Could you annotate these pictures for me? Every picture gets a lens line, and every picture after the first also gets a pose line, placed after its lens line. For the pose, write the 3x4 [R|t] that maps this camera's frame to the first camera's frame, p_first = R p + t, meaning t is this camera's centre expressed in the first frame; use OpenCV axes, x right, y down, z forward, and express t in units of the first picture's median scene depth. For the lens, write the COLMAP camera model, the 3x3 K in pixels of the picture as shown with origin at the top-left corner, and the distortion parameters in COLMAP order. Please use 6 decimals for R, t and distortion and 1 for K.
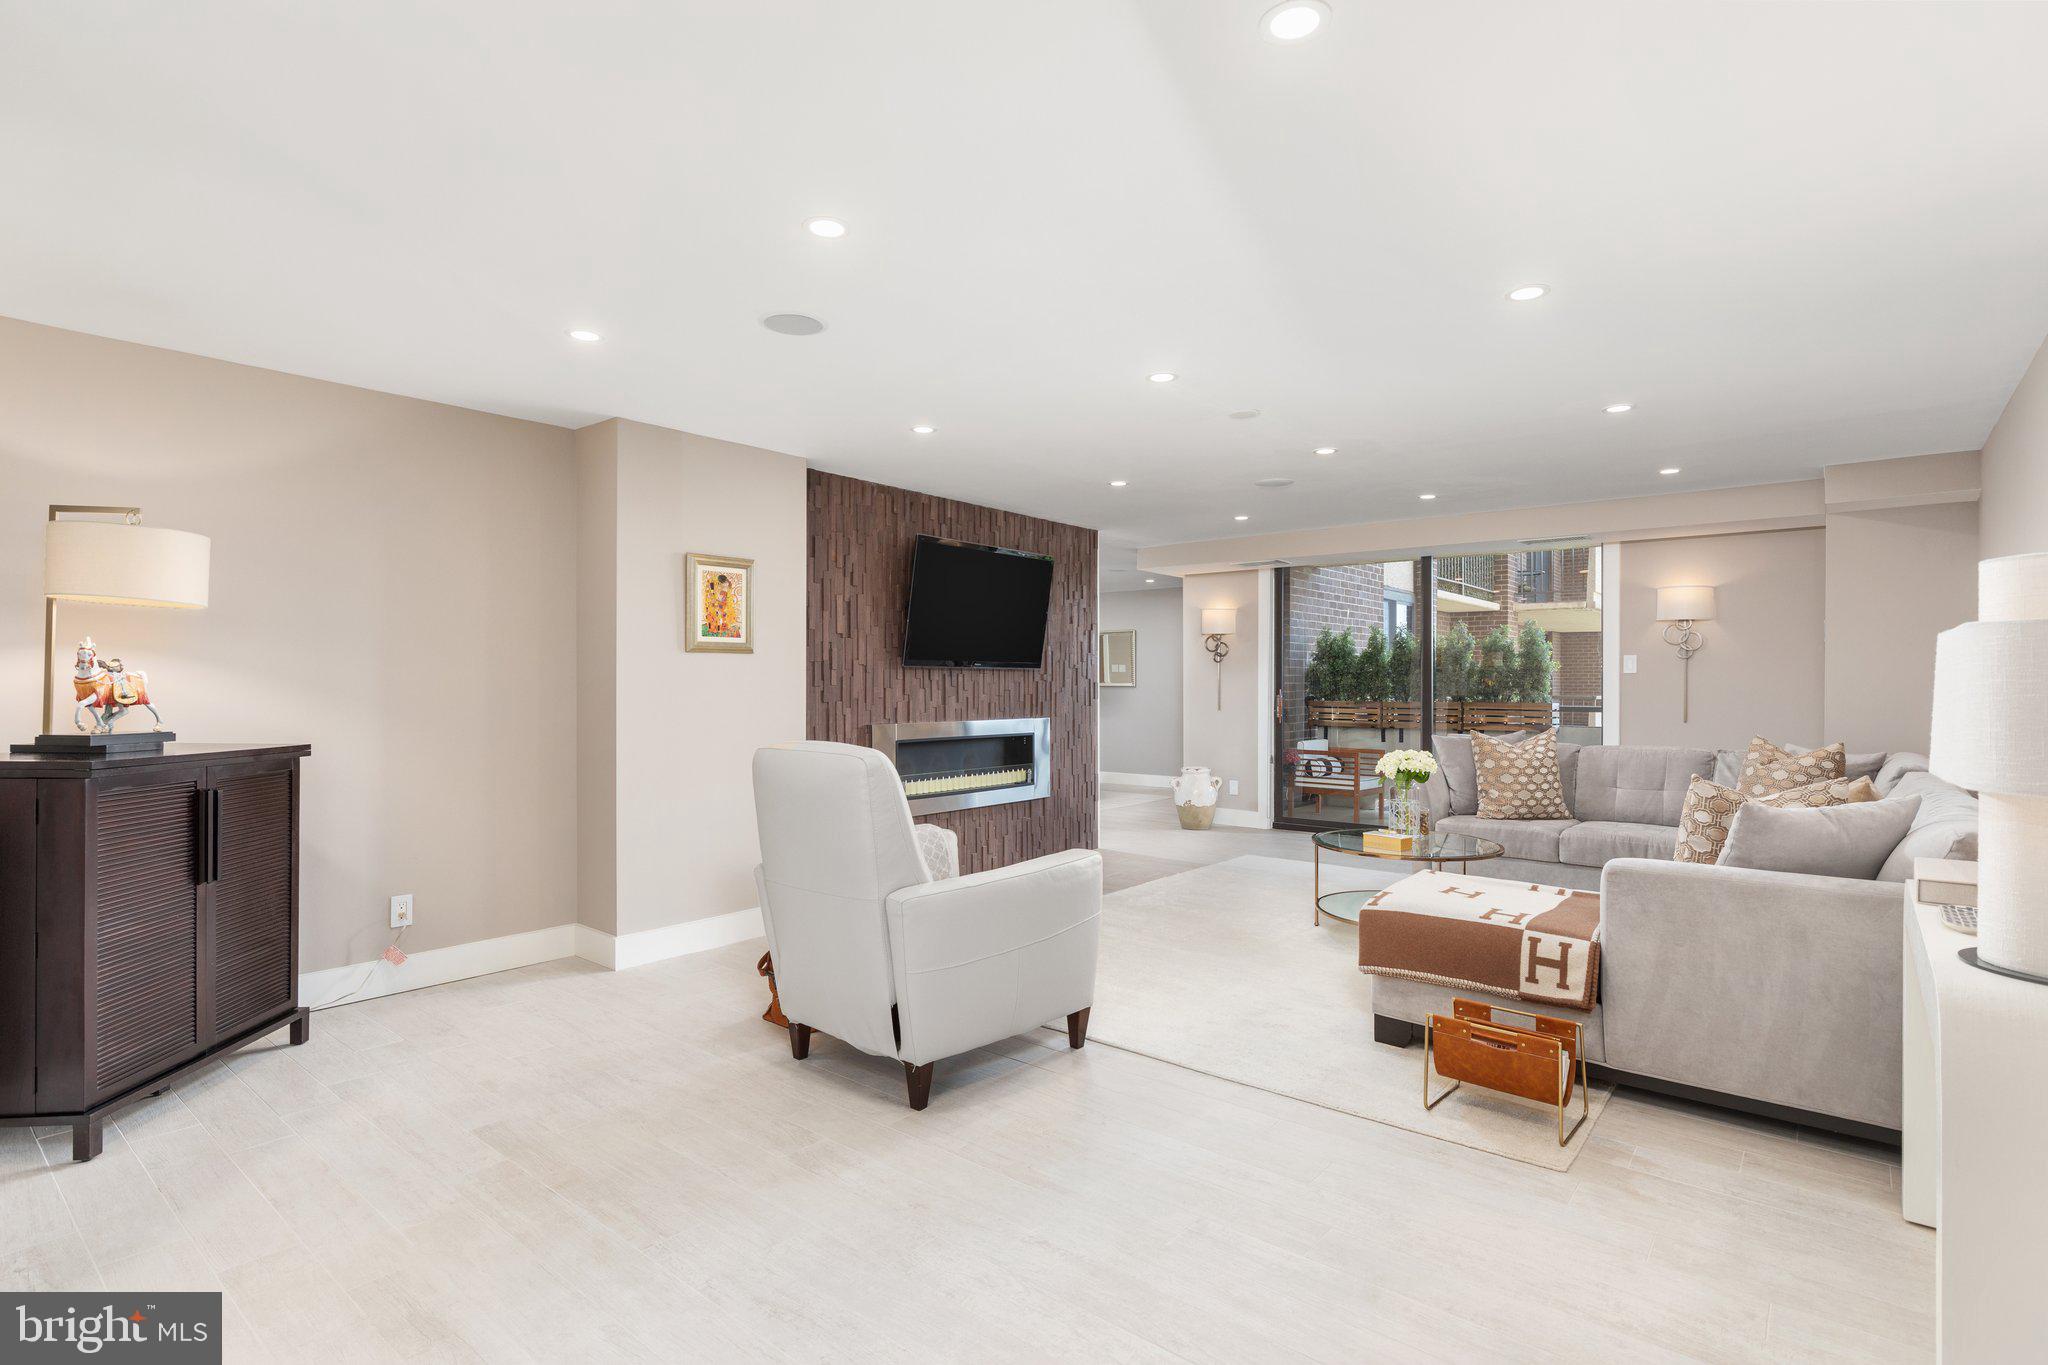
lens RADIAL K [[1014.5, 0, 1032.7], [0, 1014.5, 678.4], [0, 0, 1]] dist [-0.002354, -0.000362]
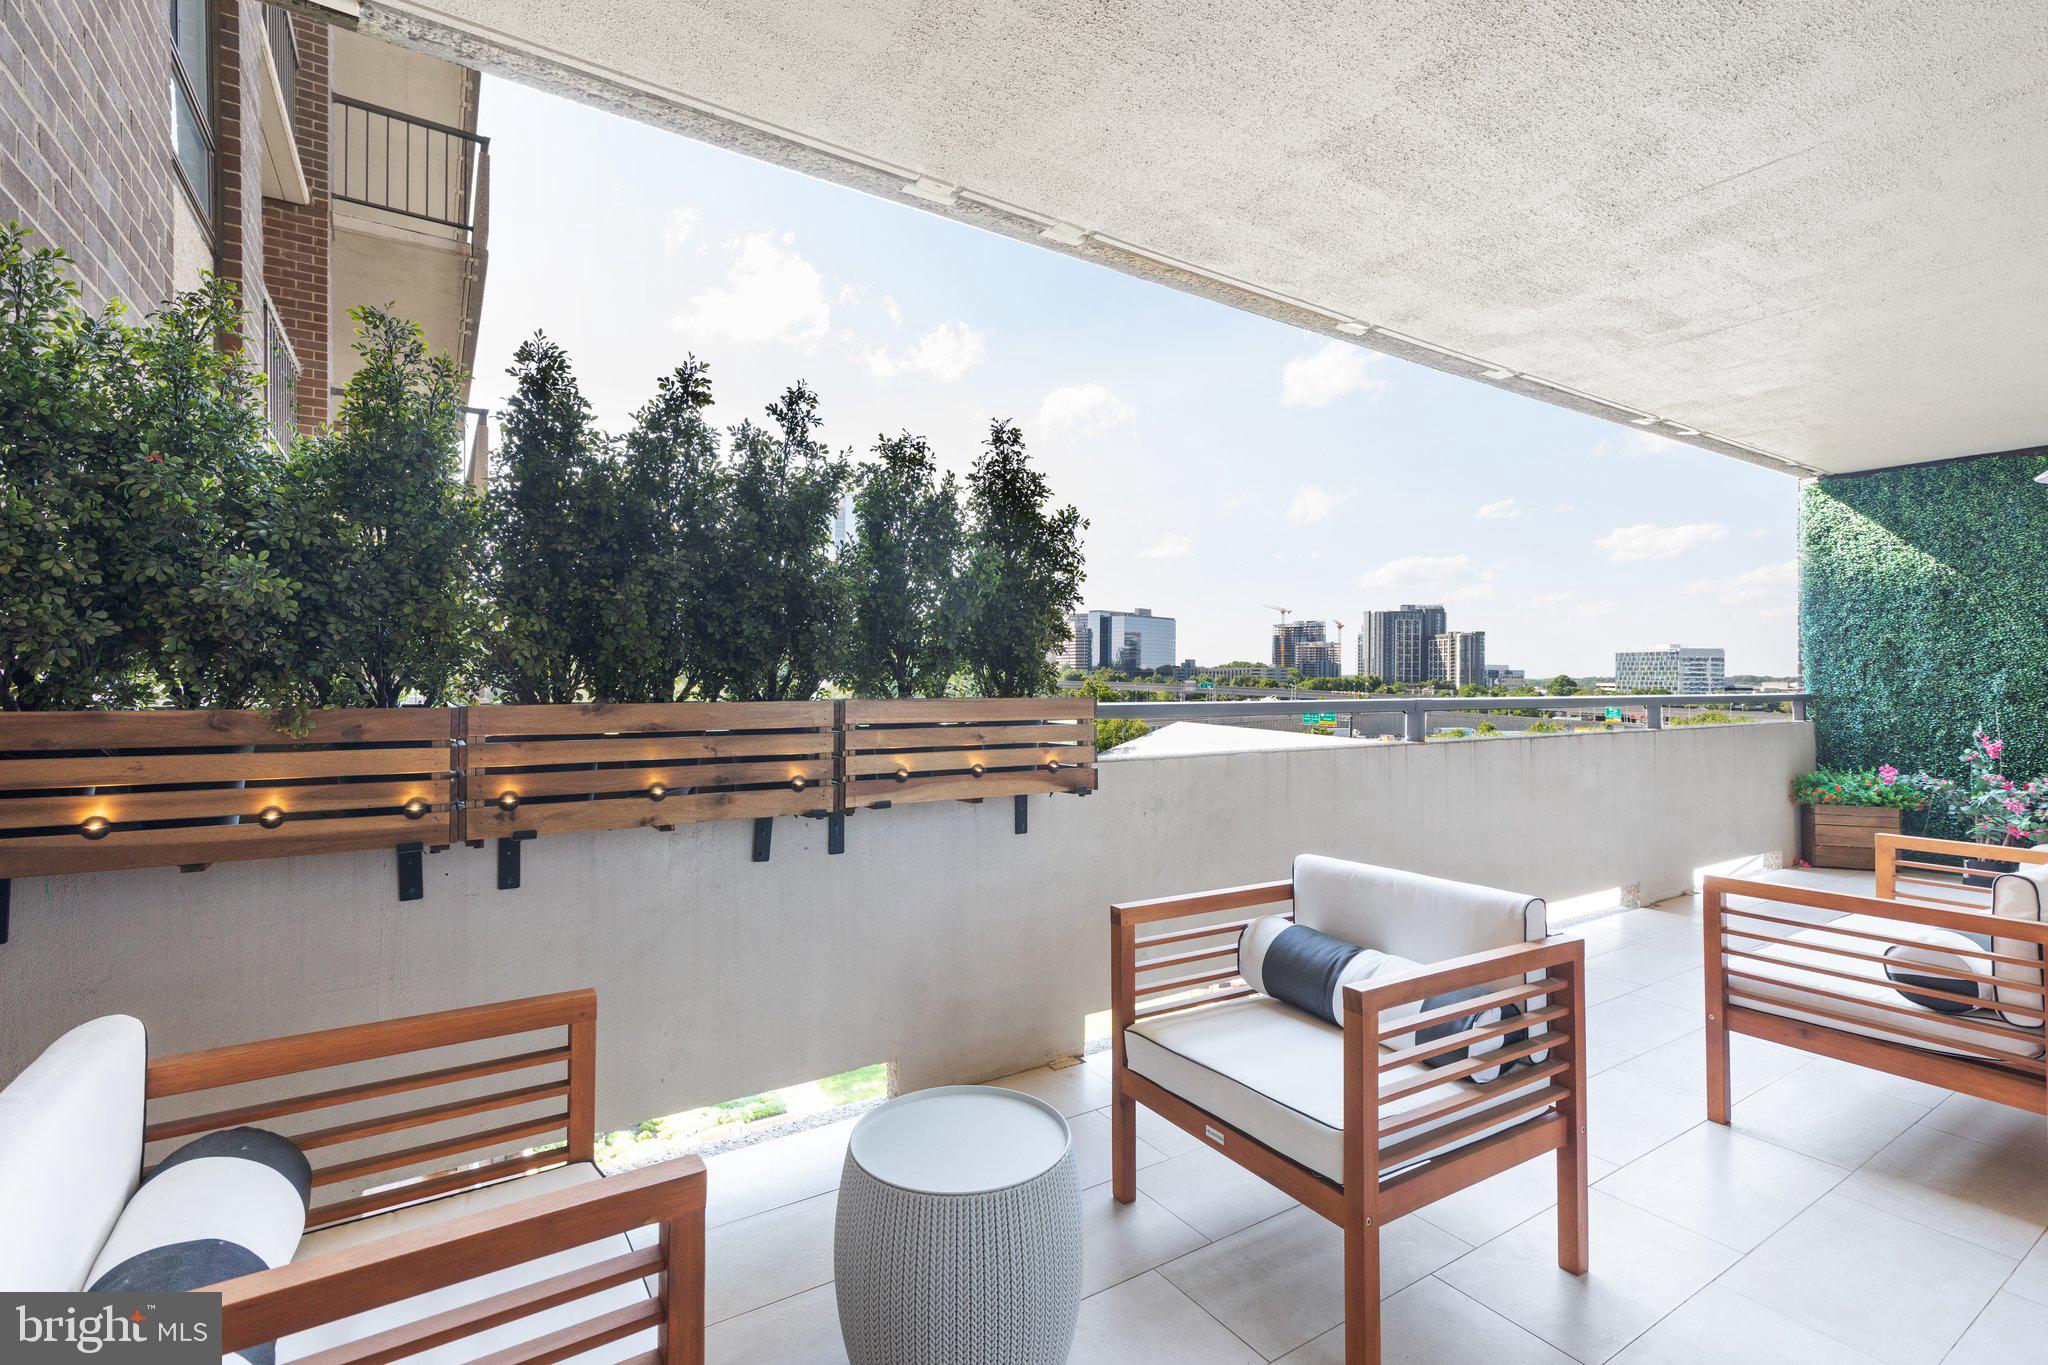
lens RADIAL K [[928.2, 0, 1024.0], [0, 928.2, 682.5], [0, 0, 1]] dist [0.011595, 0.000225]
pose [[0.307410, -0.002260, 0.951574, 0.423433], [-0.000257, 0.999997, 0.002458, 0.035008], [-0.951577, -0.001000, 0.307409, 1.695092]]
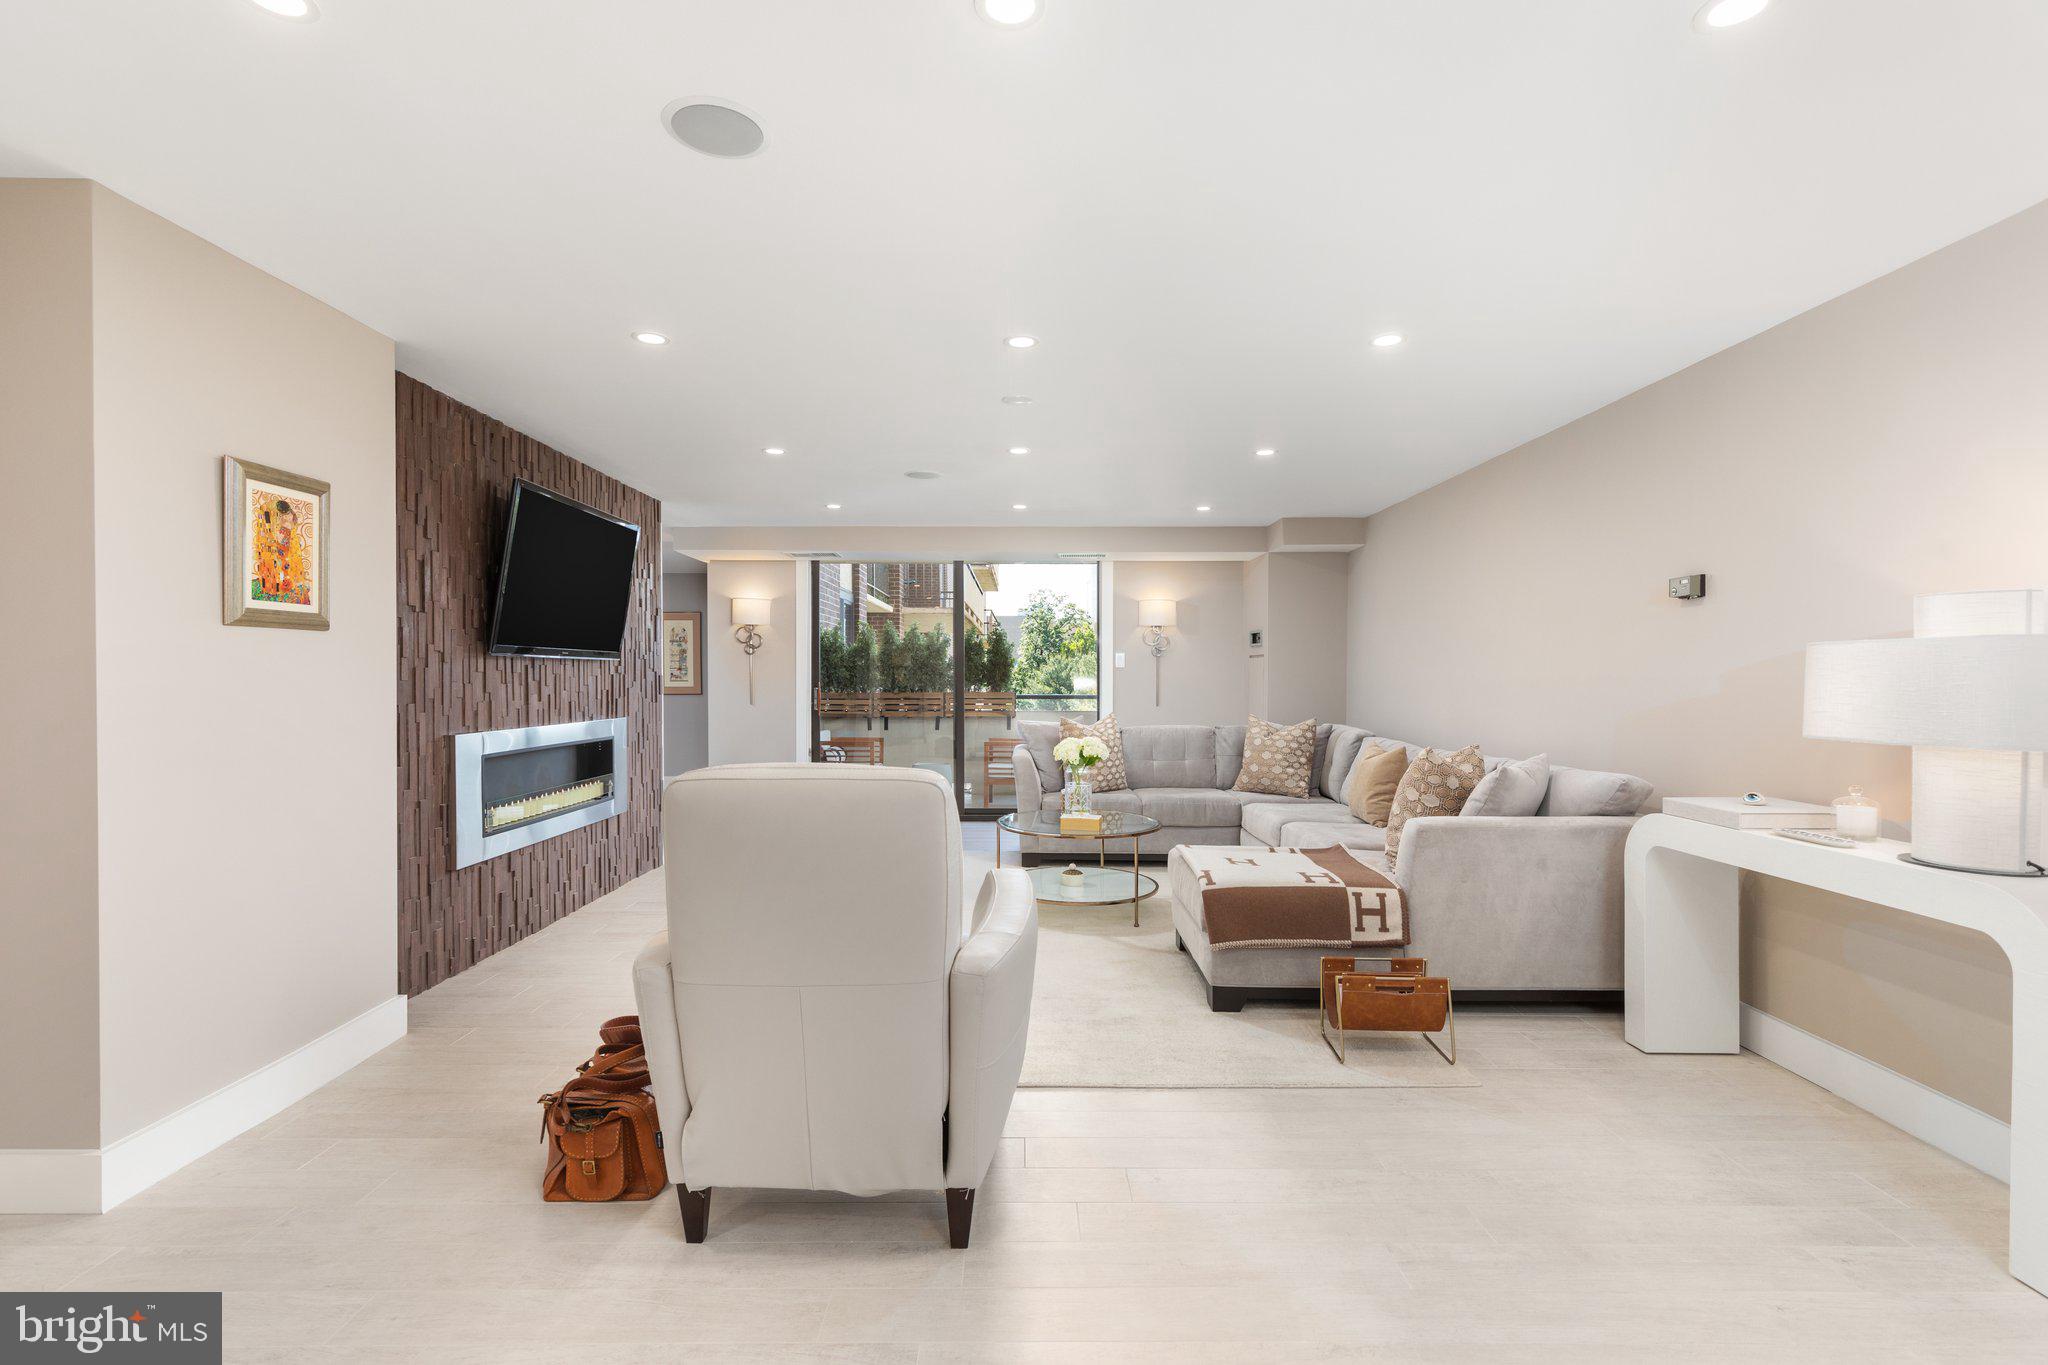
lens RADIAL K [[928.2, 0, 1024.0], [0, 928.2, 682.5], [0, 0, 1]] dist [0.011595, 0.000225]
pose [[0.768808, -0.006487, 0.639447, -0.324299], [-0.001120, 0.999933, 0.011491, 0.000607], [-0.639479, -0.009551, 0.768750, 0.280745]]
